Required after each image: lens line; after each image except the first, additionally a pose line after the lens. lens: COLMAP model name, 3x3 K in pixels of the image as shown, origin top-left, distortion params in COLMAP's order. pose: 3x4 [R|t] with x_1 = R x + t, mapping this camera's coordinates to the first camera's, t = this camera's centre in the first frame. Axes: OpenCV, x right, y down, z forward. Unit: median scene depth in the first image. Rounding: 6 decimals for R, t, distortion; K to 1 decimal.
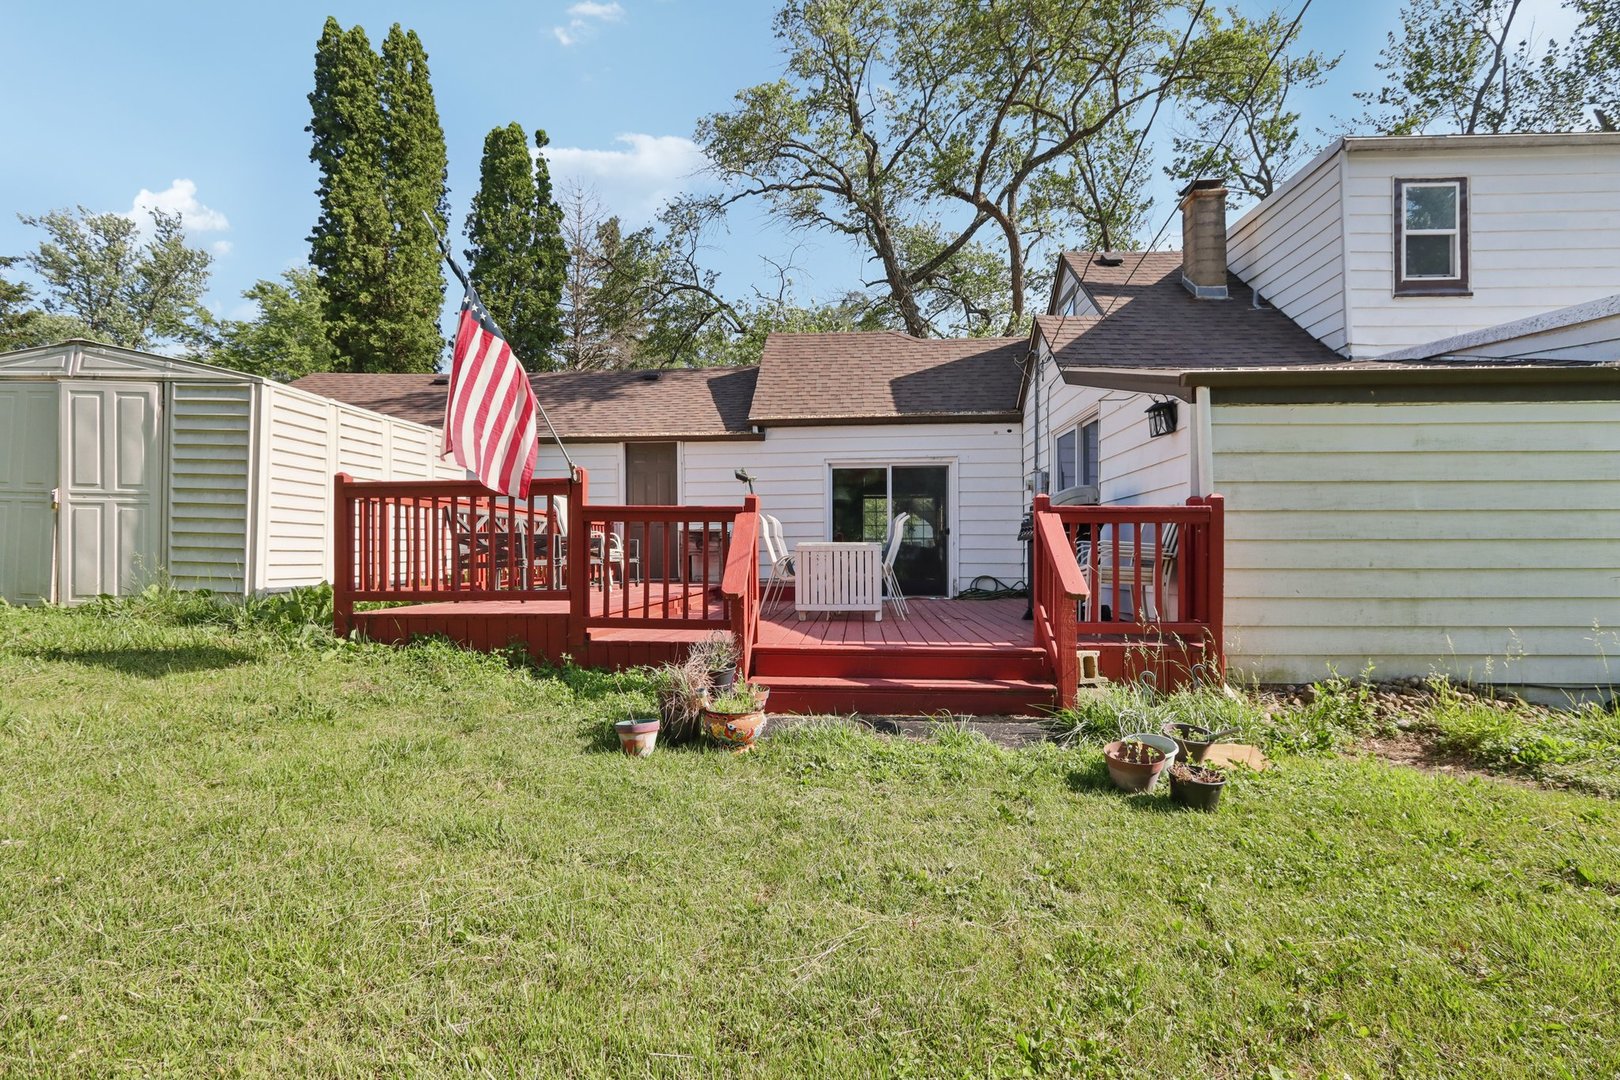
lens RADIAL K [[768.0, 0, 813.7], [0, 768.0, 550.2], [0, 0, 1]] dist [-0.021729, 0.000435]
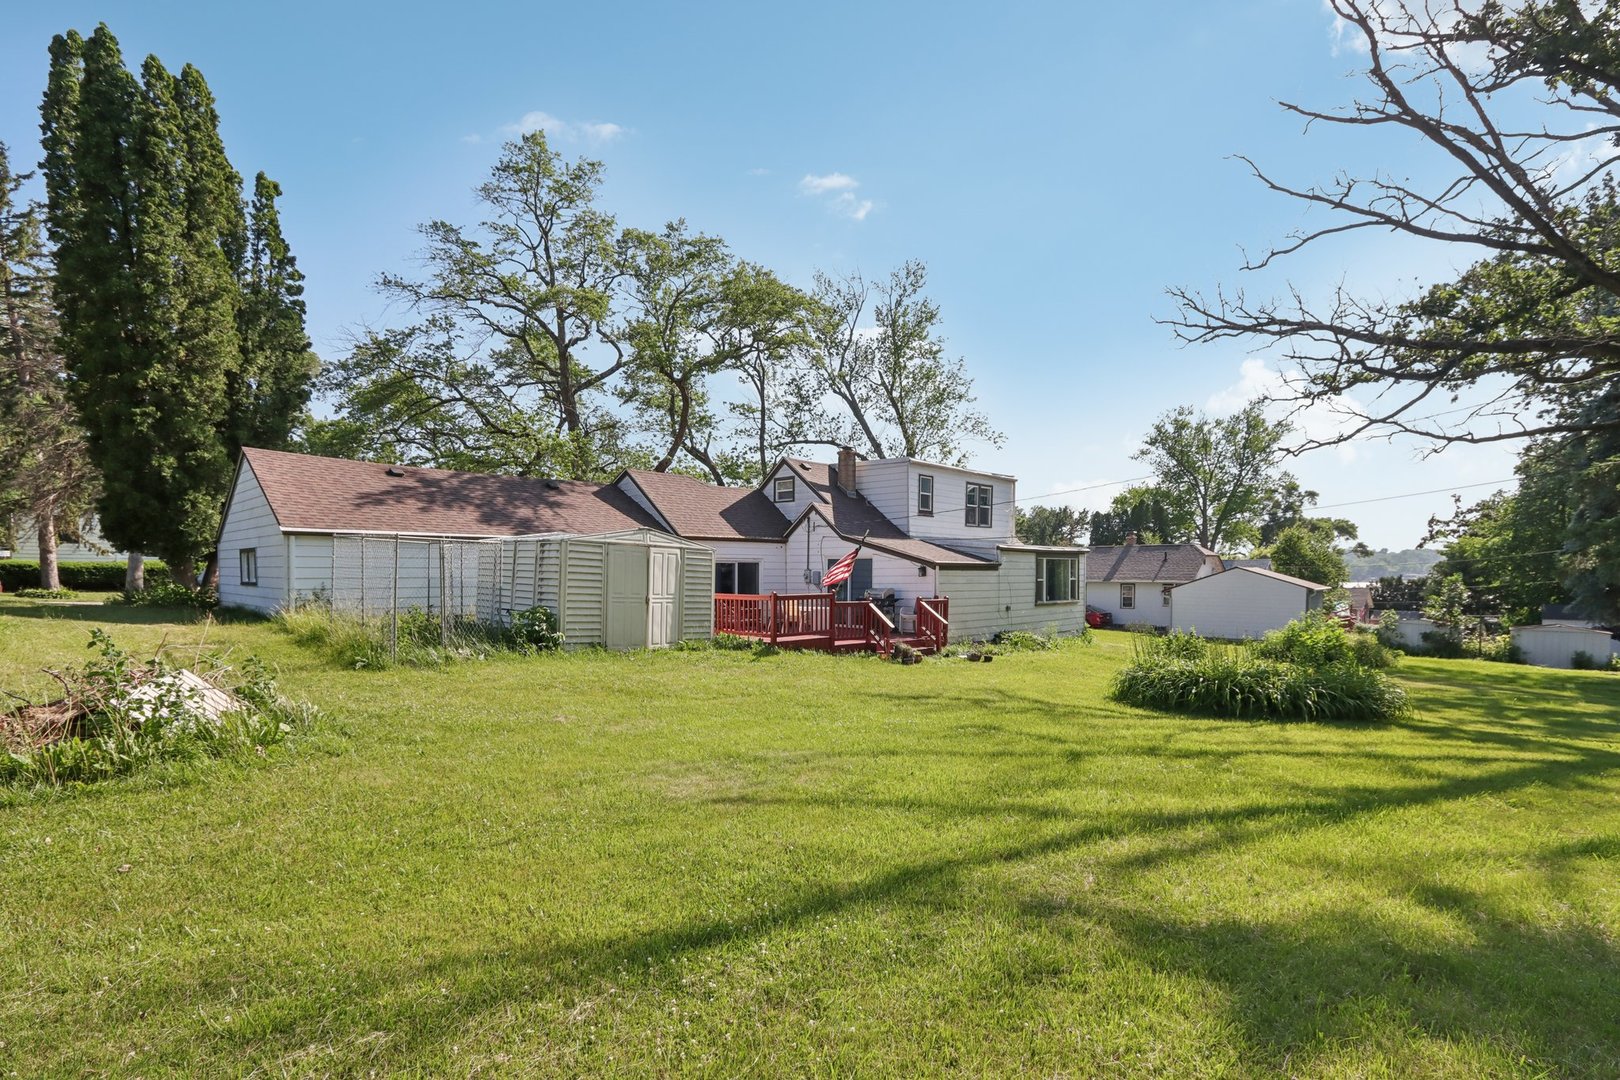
lens RADIAL K [[768.0, 0, 813.7], [0, 768.0, 550.2], [0, 0, 1]] dist [-0.021729, 0.000435]
pose [[0.651443, 0.027688, 0.758192, -1.166291], [-0.016344, 0.999614, -0.022461, -0.084818], [-0.758521, 0.002240, 0.651644, -0.418451]]
